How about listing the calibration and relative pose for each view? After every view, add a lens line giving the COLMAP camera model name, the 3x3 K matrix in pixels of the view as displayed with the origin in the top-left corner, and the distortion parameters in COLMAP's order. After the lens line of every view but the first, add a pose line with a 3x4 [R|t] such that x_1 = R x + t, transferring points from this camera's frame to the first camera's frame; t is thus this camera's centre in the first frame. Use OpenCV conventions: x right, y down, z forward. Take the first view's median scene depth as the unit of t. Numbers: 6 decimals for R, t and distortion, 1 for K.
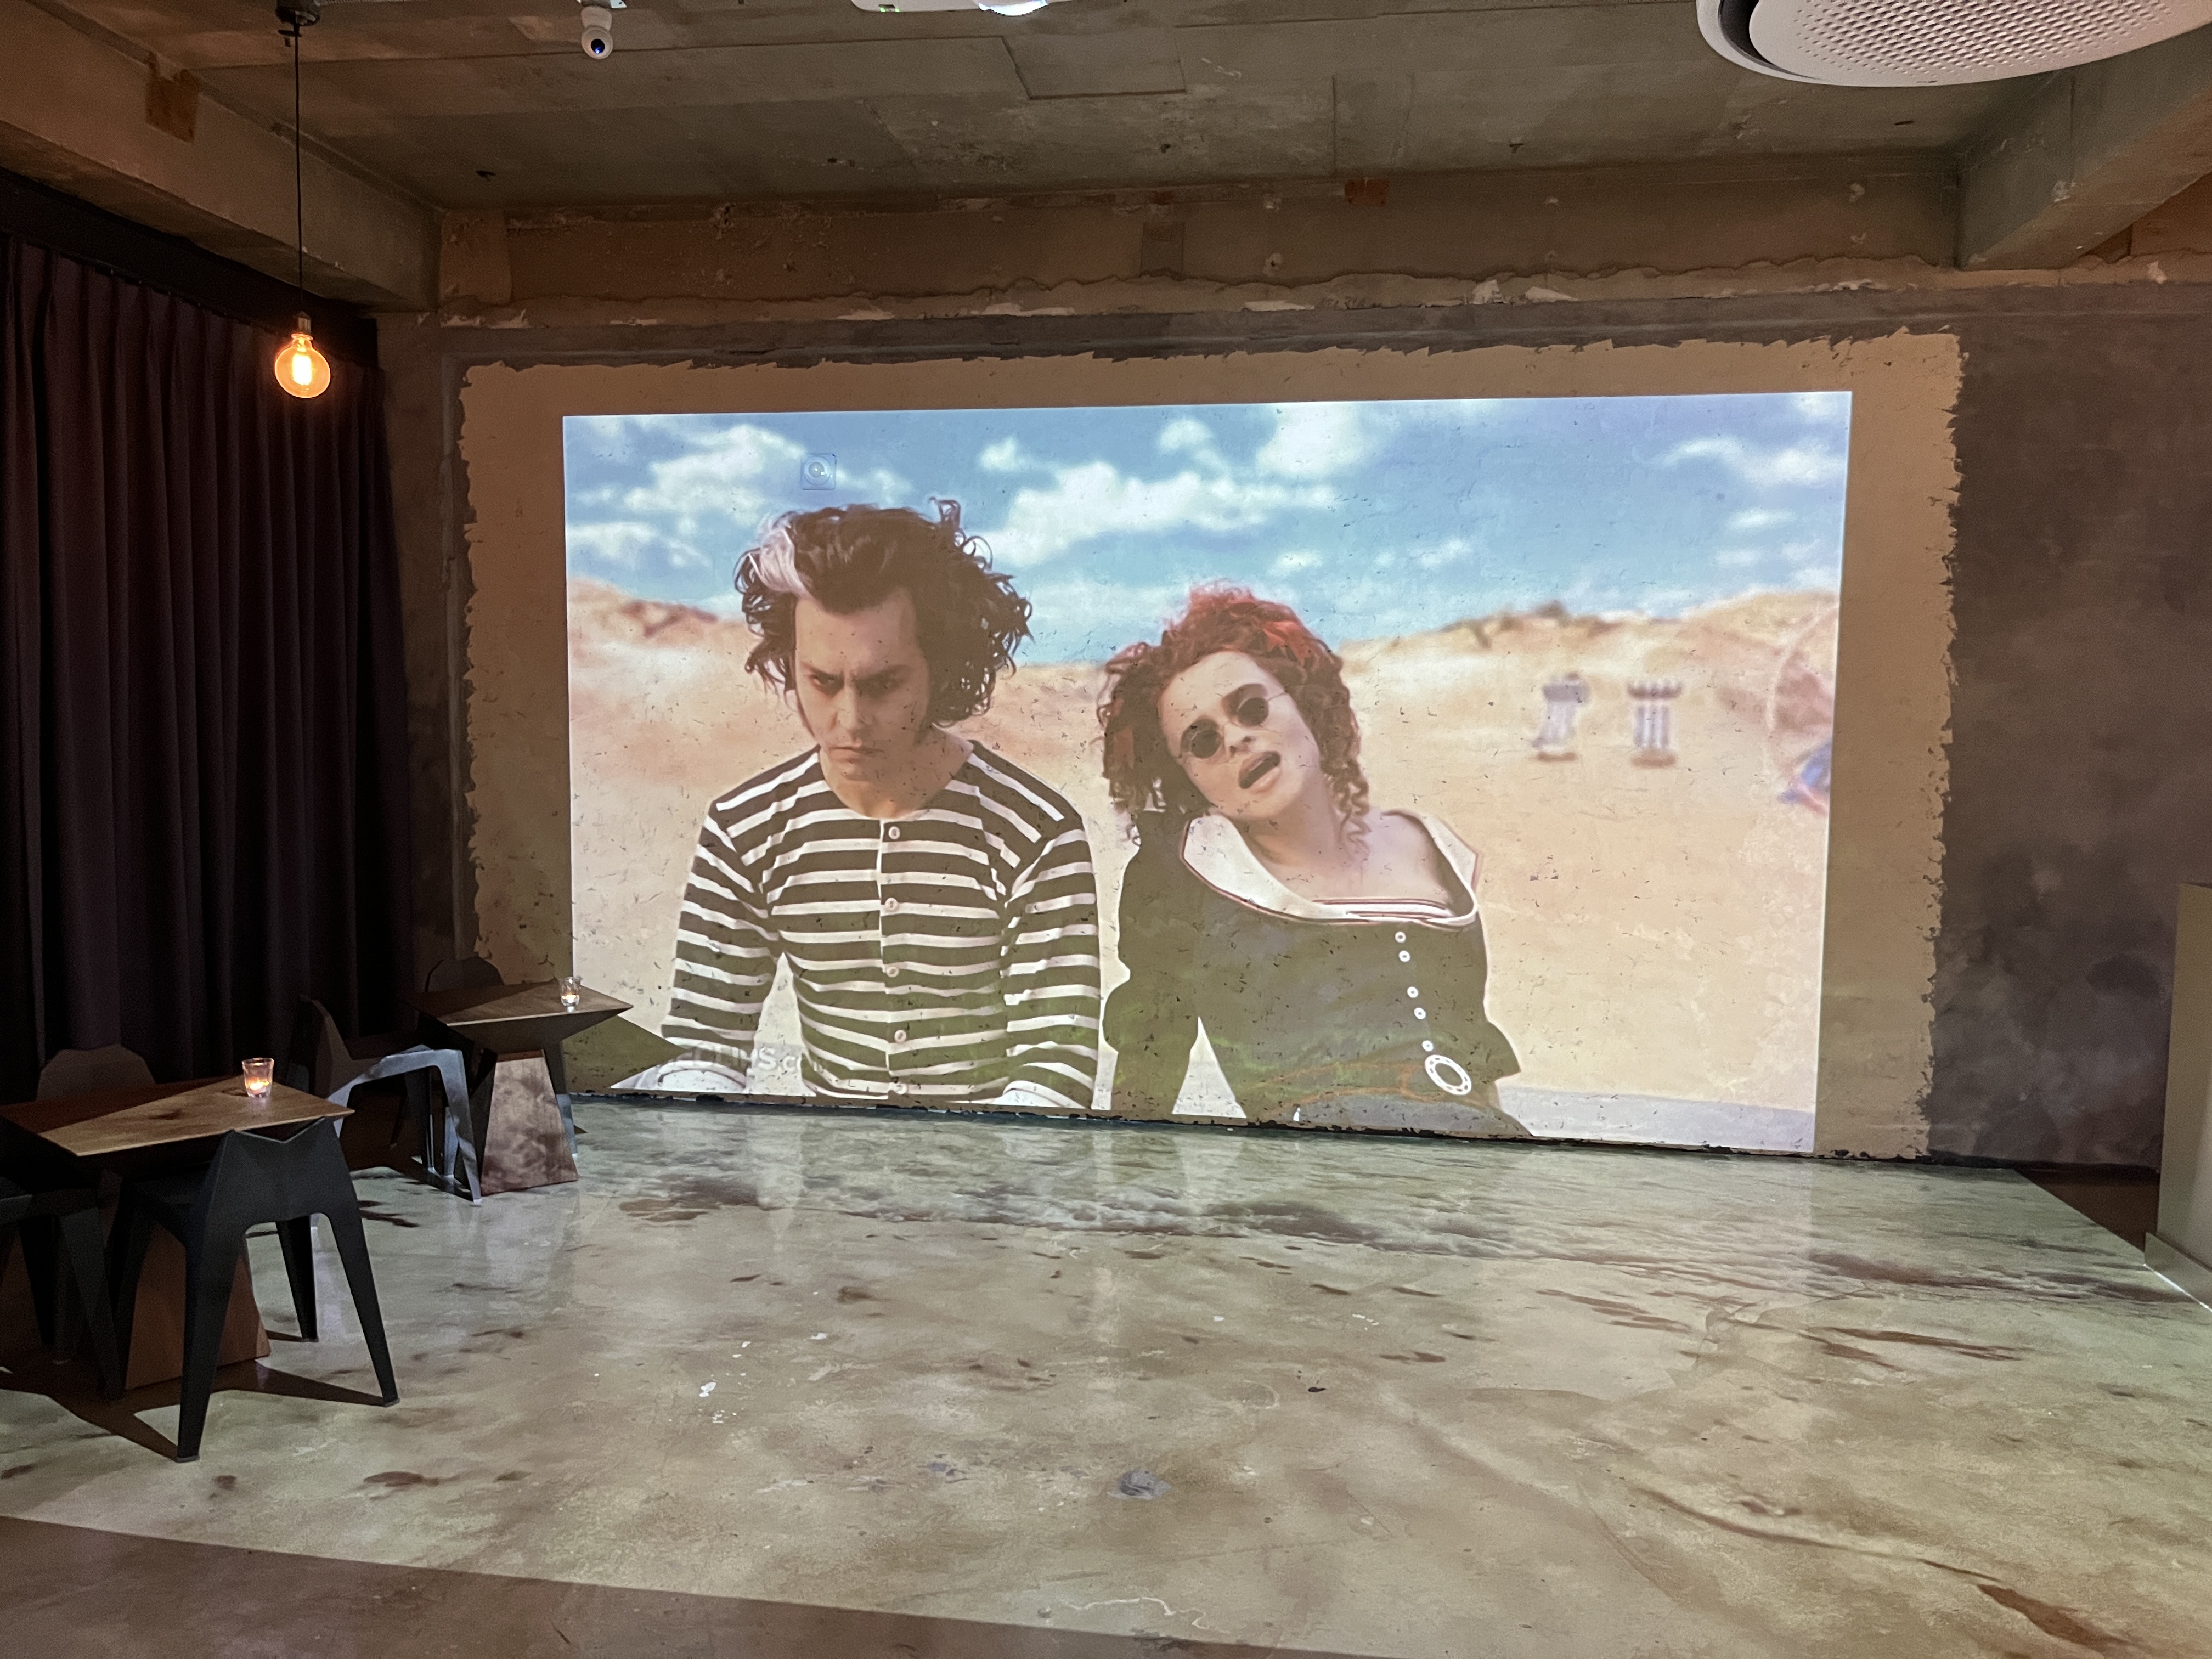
lens RADIAL K [[1676.2, 0, 1086.5], [0, 1676.2, 839.5], [0, 0, 1]] dist [0.060451, -0.087131]
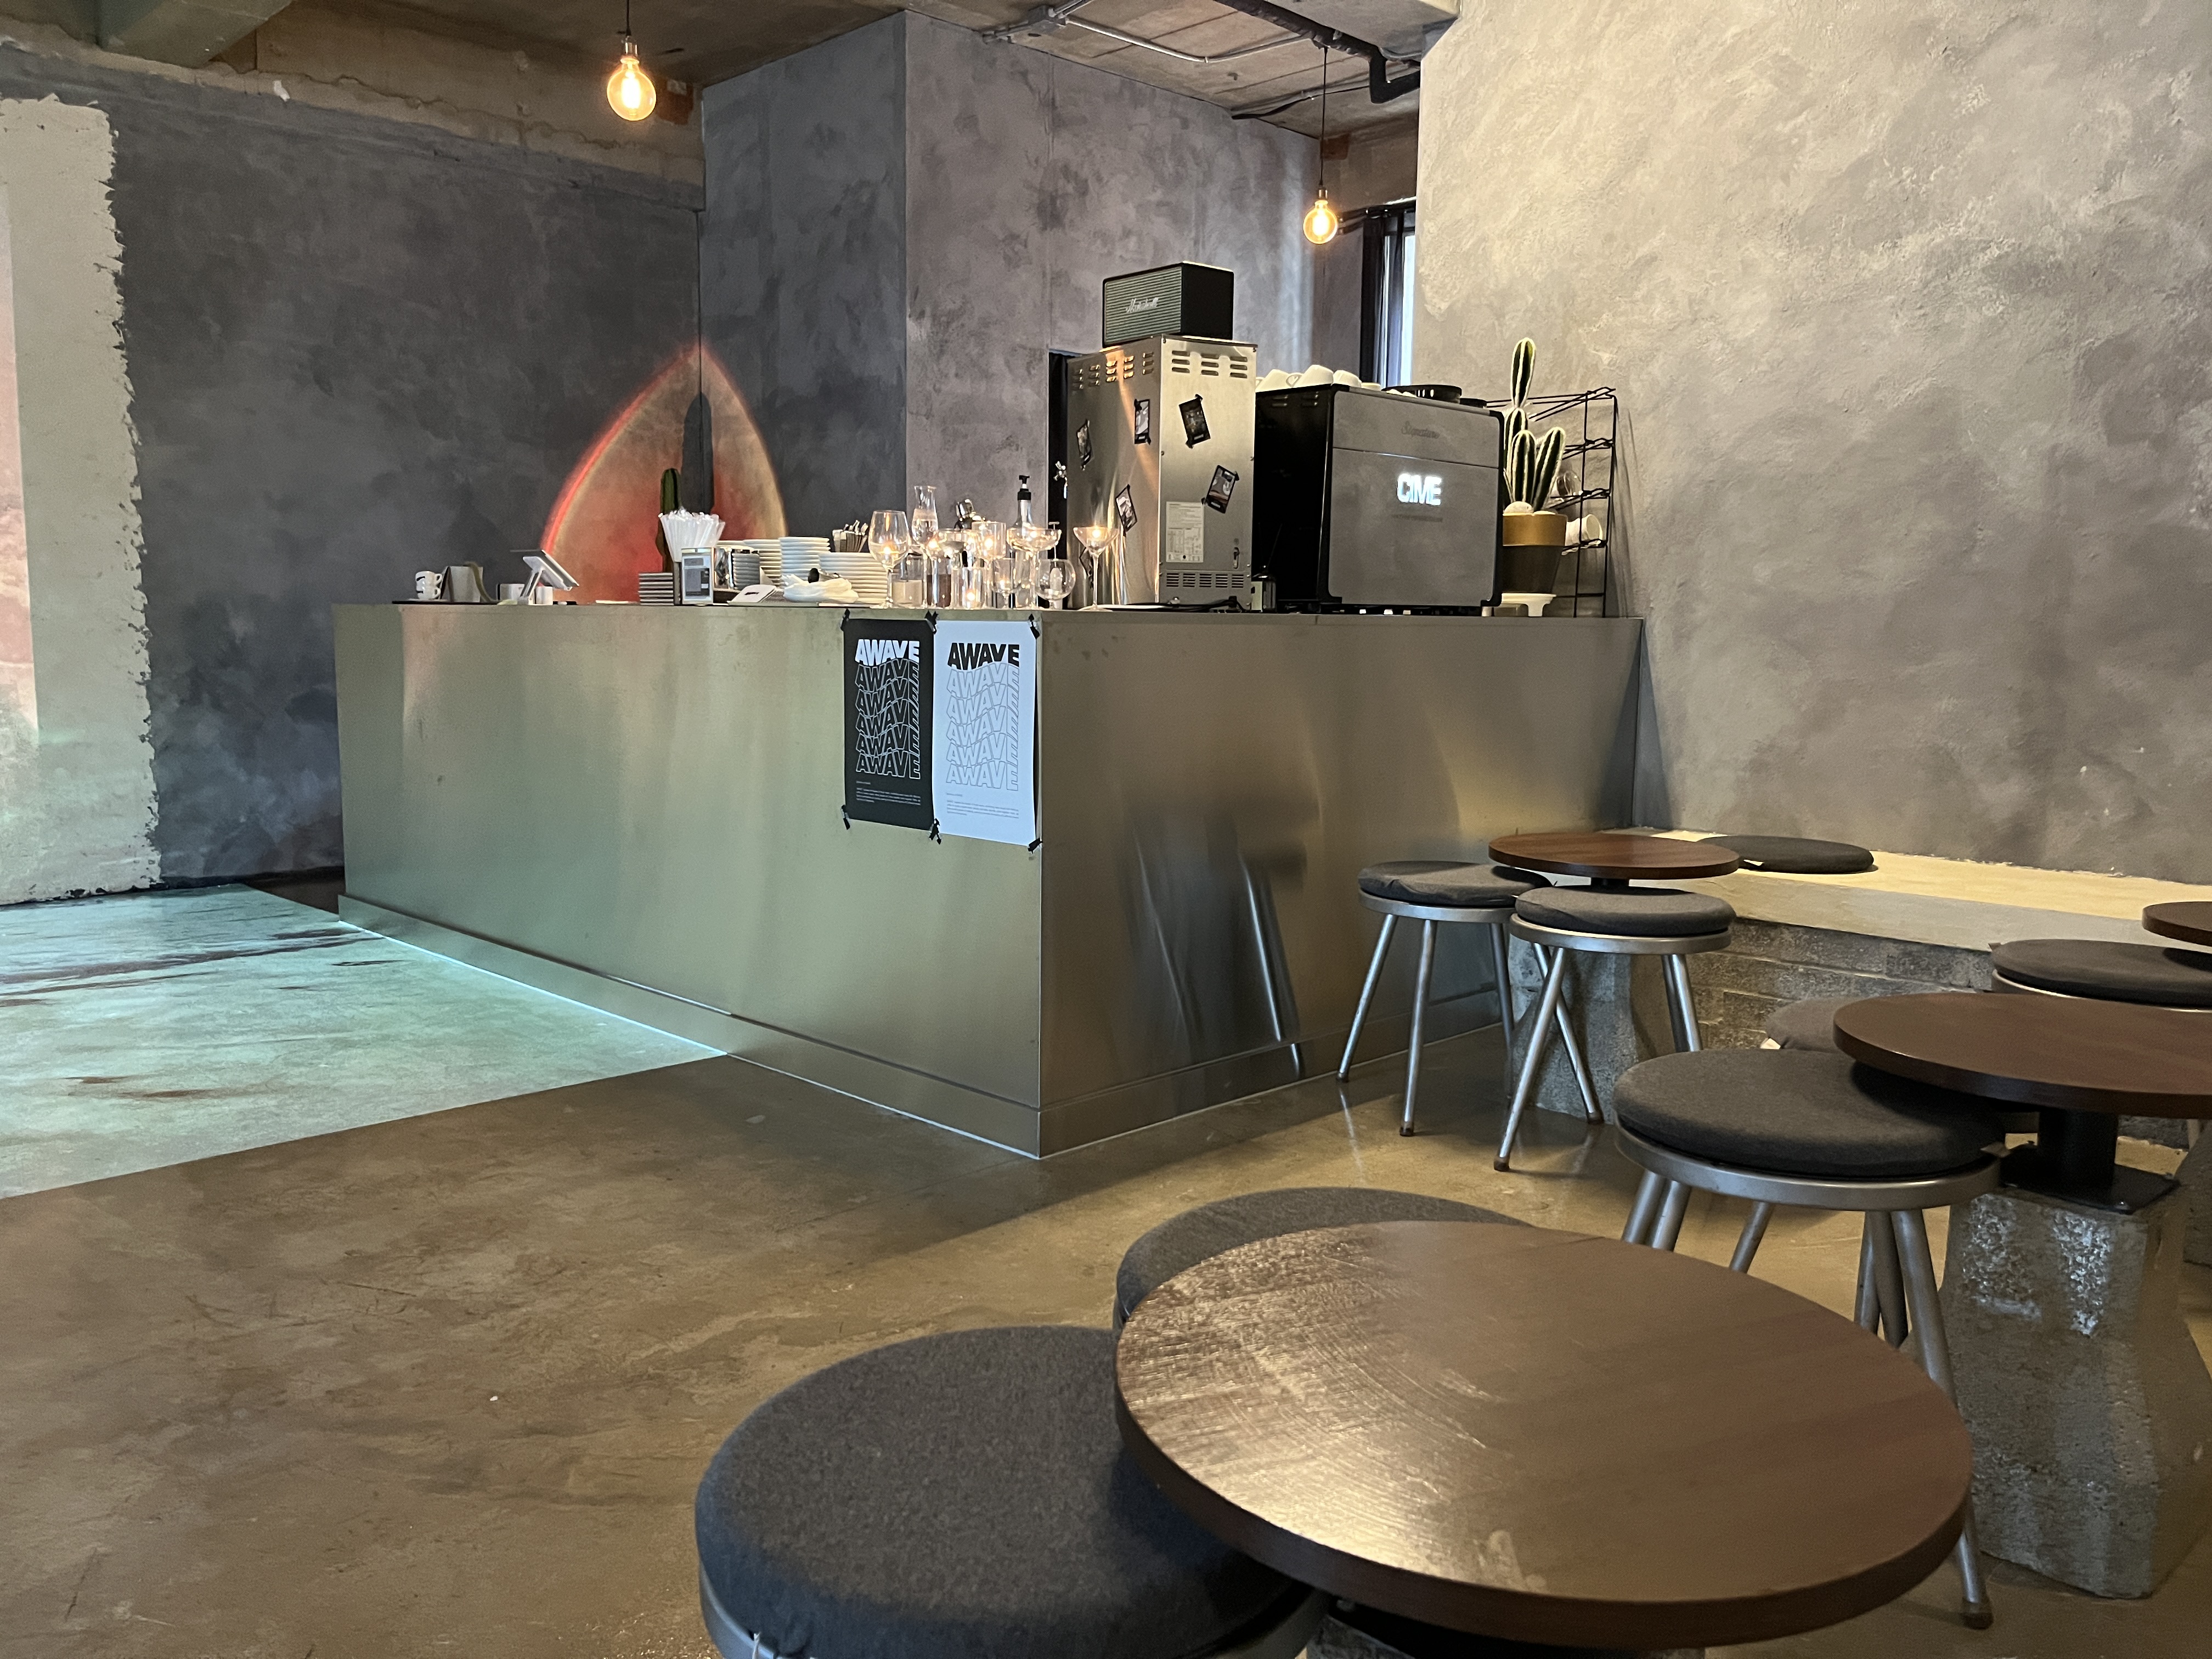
lens RADIAL K [[1676.2, 0, 1105.9], [0, 1676.2, 837.3], [0, 0, 1]] dist [0.060451, -0.087131]
pose [[0.591128, -0.110897, 0.798918, -0.013582], [0.054182, 0.993725, 0.097848, 0.084108], [-0.804756, -0.014554, 0.593428, -0.140936]]
